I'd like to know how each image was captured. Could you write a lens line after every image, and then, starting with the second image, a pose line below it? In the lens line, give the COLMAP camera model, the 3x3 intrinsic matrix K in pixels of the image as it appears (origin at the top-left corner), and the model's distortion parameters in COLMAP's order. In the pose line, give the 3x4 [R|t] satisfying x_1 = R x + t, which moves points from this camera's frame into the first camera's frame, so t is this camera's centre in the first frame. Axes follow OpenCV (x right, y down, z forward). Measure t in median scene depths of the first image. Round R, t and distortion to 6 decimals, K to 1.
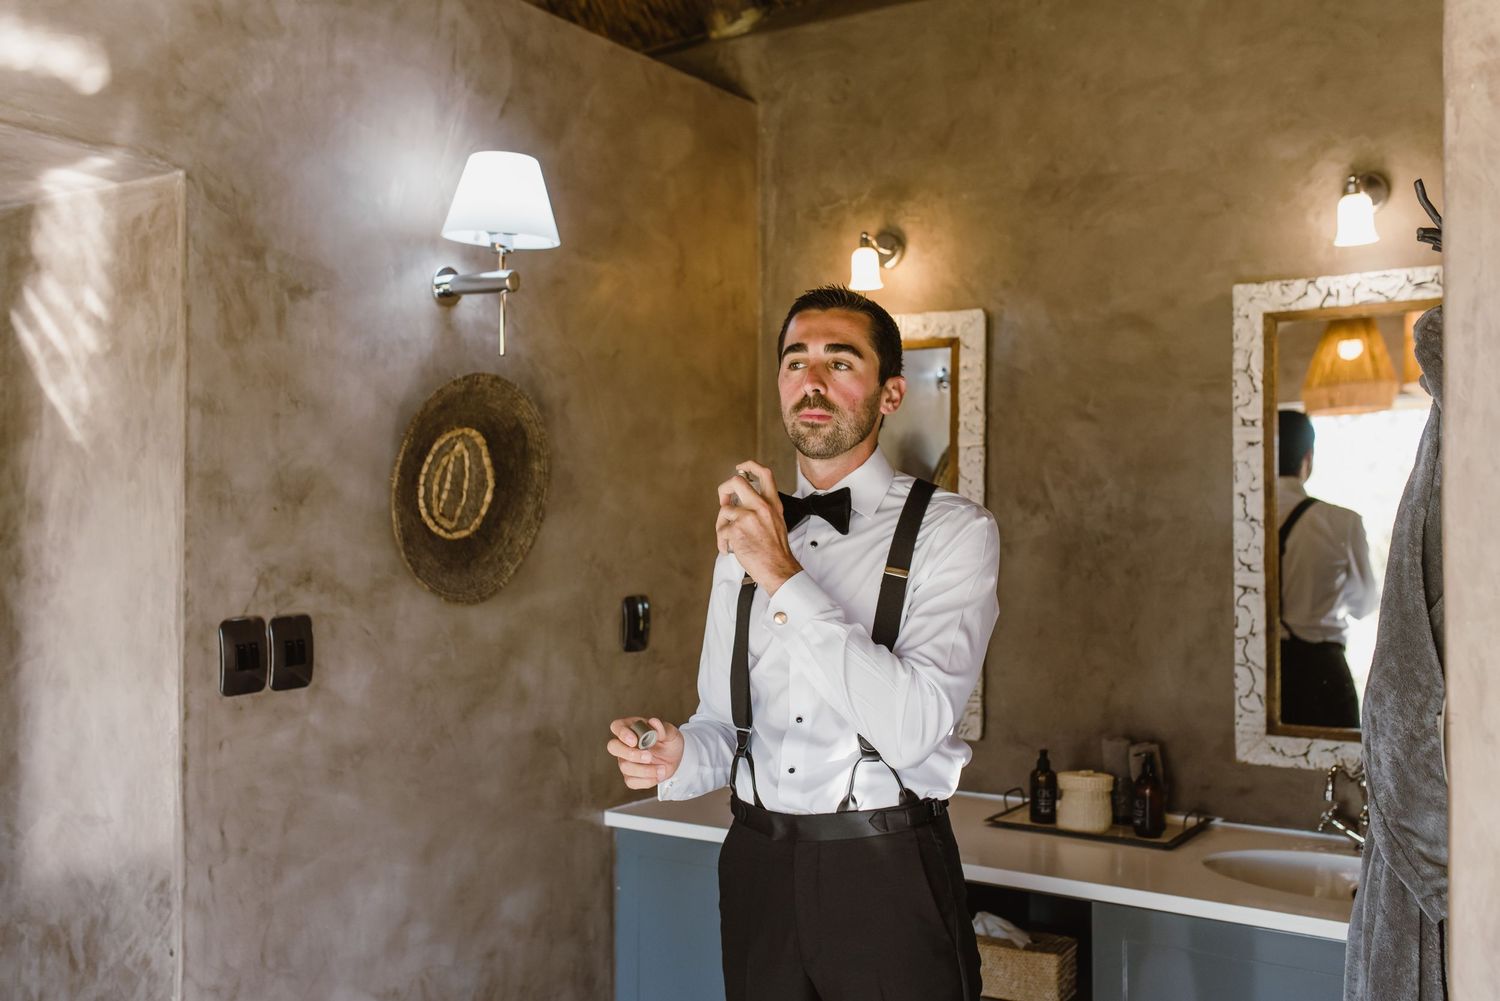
lens RADIAL K [[1551.4, 0, 756.1], [0, 1551.4, 501.0], [0, 0, 1]] dist [0.007678, 0.101971]
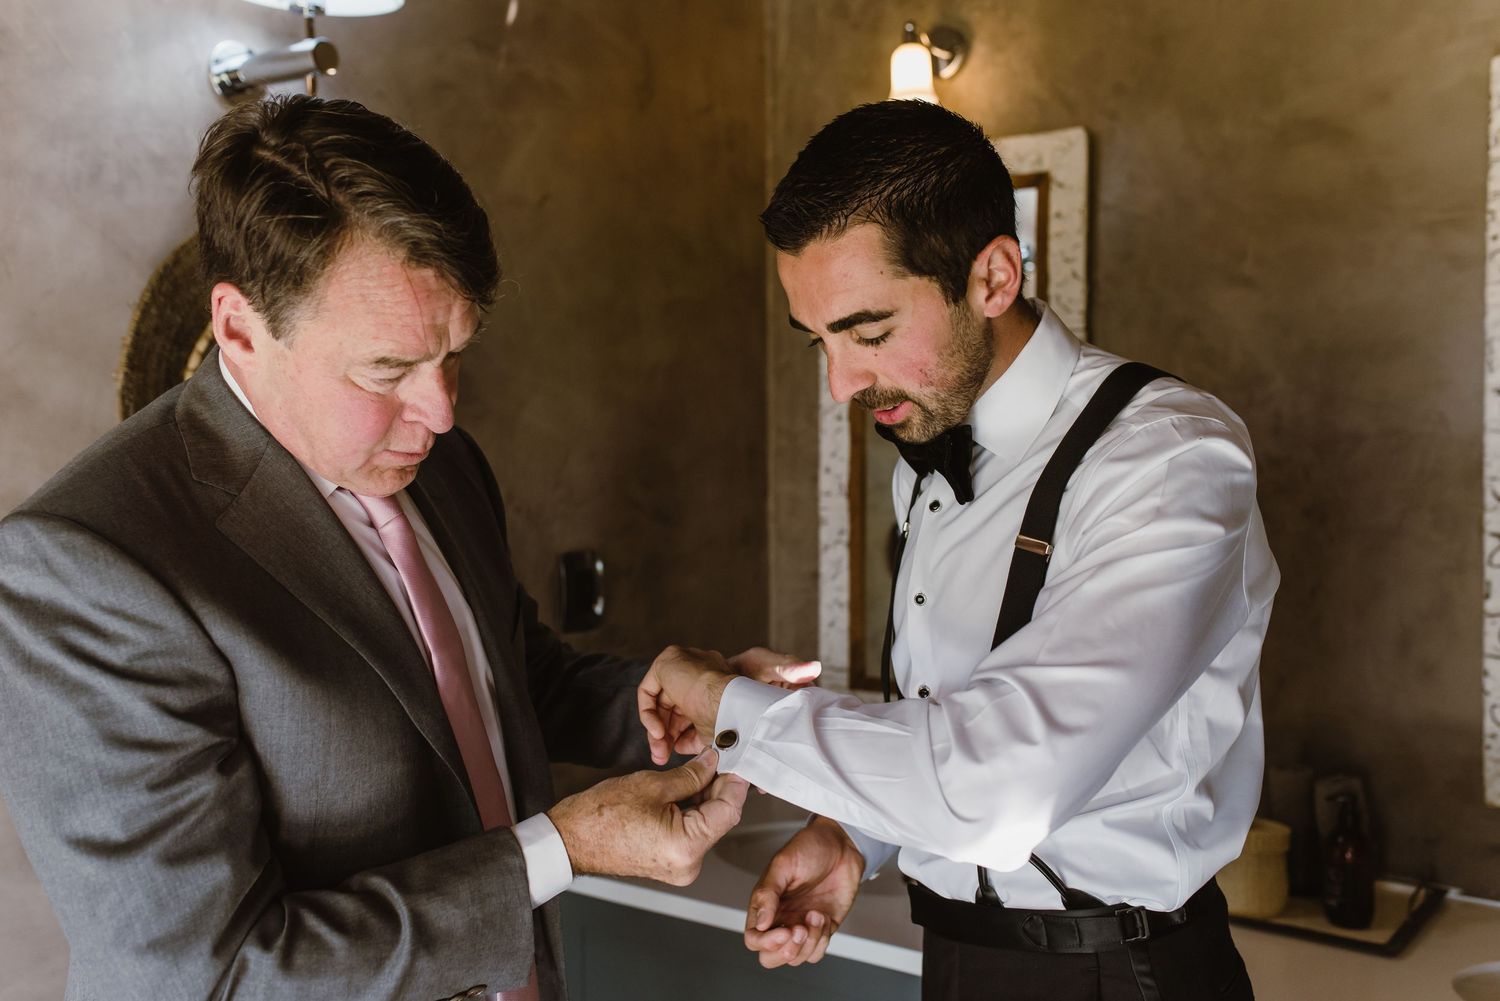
lens RADIAL K [[1460.4, 0, 759.2], [0, 1460.4, 502.2], [0, 0, 1]] dist [0.006937, 0.083562]
pose [[0.997968, -0.007861, -0.063224, 0.049802], [0.010727, 0.998924, 0.045126, 0.011418], [0.062801, -0.045712, 0.996979, 0.397024]]
